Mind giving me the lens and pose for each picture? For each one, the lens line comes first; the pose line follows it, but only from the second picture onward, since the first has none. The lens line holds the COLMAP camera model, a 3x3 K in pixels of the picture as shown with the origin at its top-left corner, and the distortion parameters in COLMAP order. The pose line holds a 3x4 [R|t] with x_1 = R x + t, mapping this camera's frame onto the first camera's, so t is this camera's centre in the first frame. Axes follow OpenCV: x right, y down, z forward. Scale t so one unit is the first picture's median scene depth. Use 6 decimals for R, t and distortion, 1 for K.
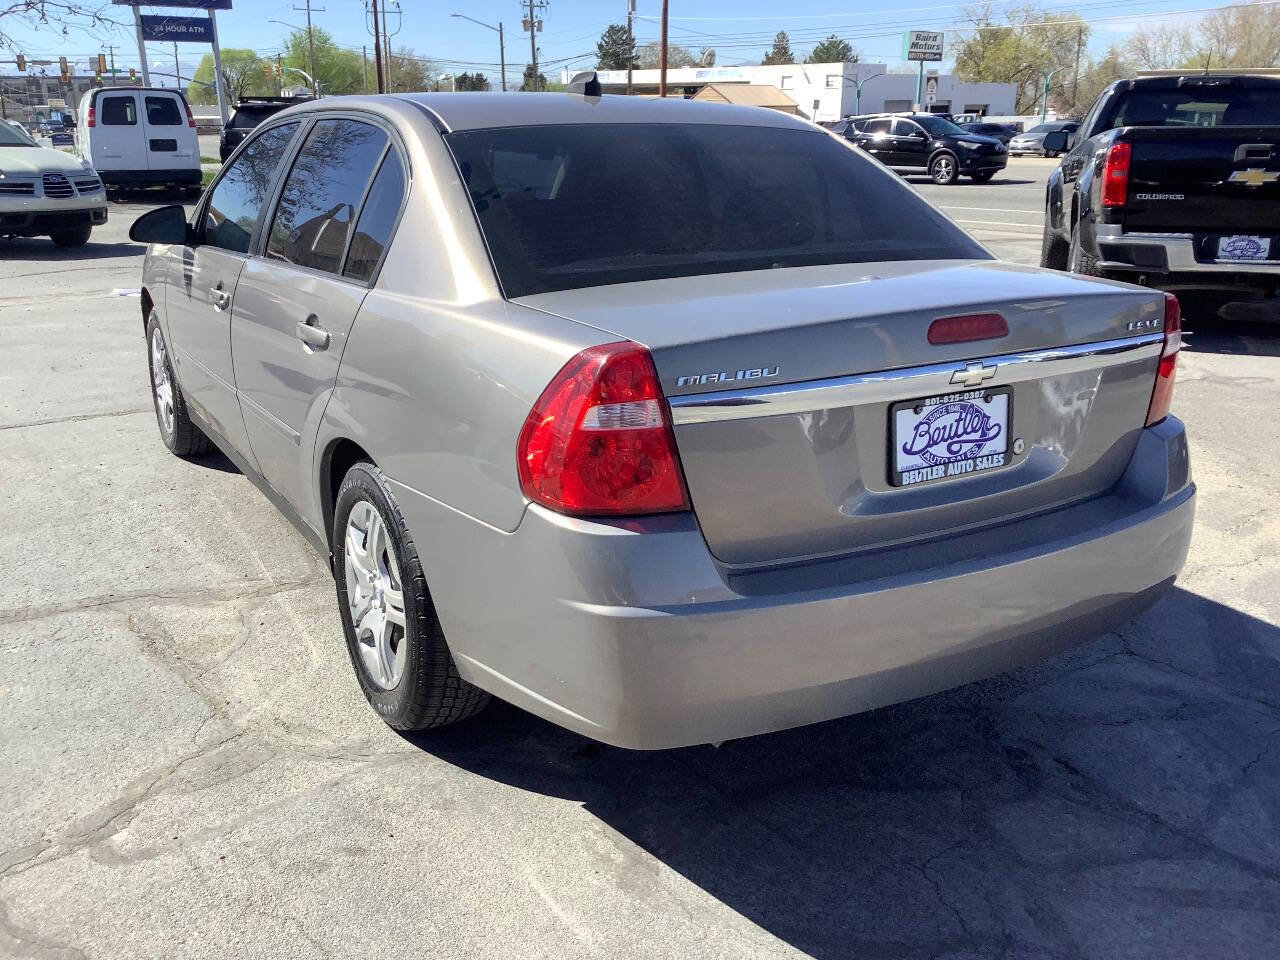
lens RADIAL K [[1155.2, 0, 640.0], [0, 1155.2, 480.0], [0, 0, 1]] dist [0.078427, -0.127537]
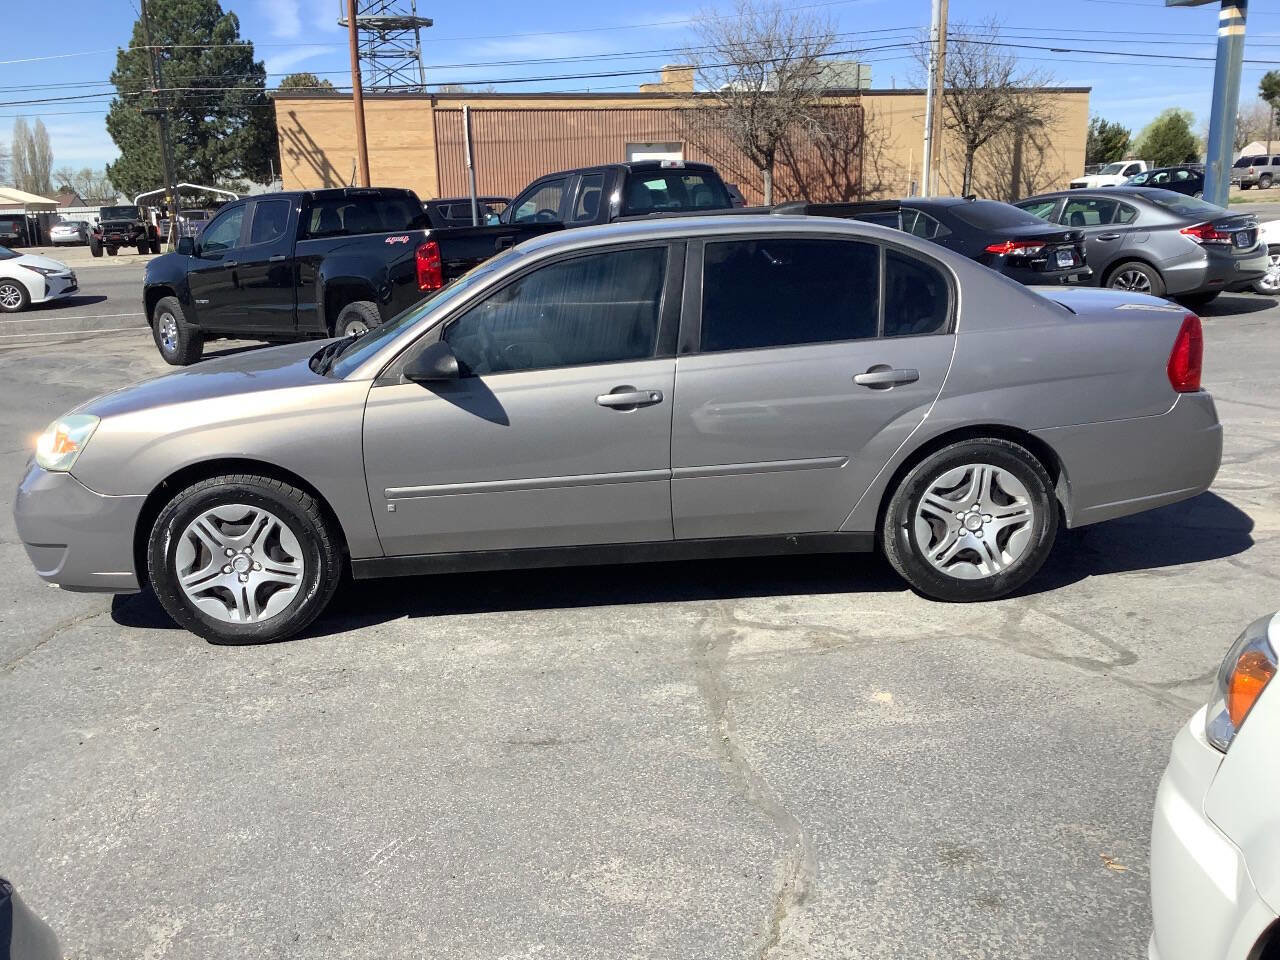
lens RADIAL K [[1142.1, 0, 640.0], [0, 1142.1, 480.0], [0, 0, 1]] dist [0.098350, -0.171774]
pose [[0.452444, -0.235213, 0.860215, -1.370637], [0.300777, 0.948320, 0.101105, -0.194903], [-0.839540, 0.212989, 0.499808, 0.447714]]
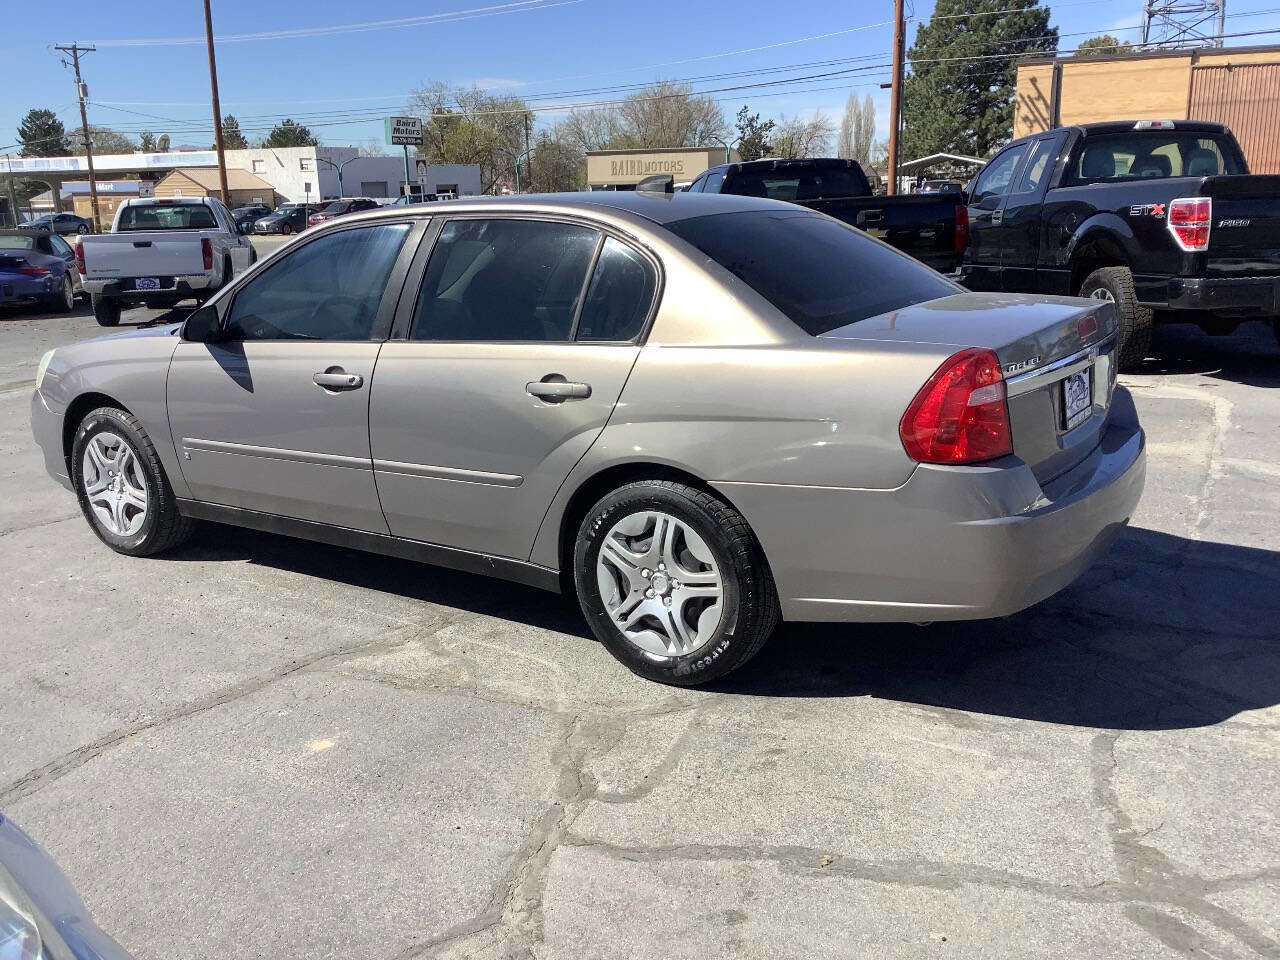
lens RADIAL K [[1142.1, 0, 640.0], [0, 1142.1, 480.0], [0, 0, 1]] dist [0.098350, -0.171774]
pose [[0.901368, -0.136102, 0.411111, -0.572780], [0.160939, 0.986616, -0.026235, 0.012615], [-0.402038, 0.089811, 0.911208, -0.108497]]
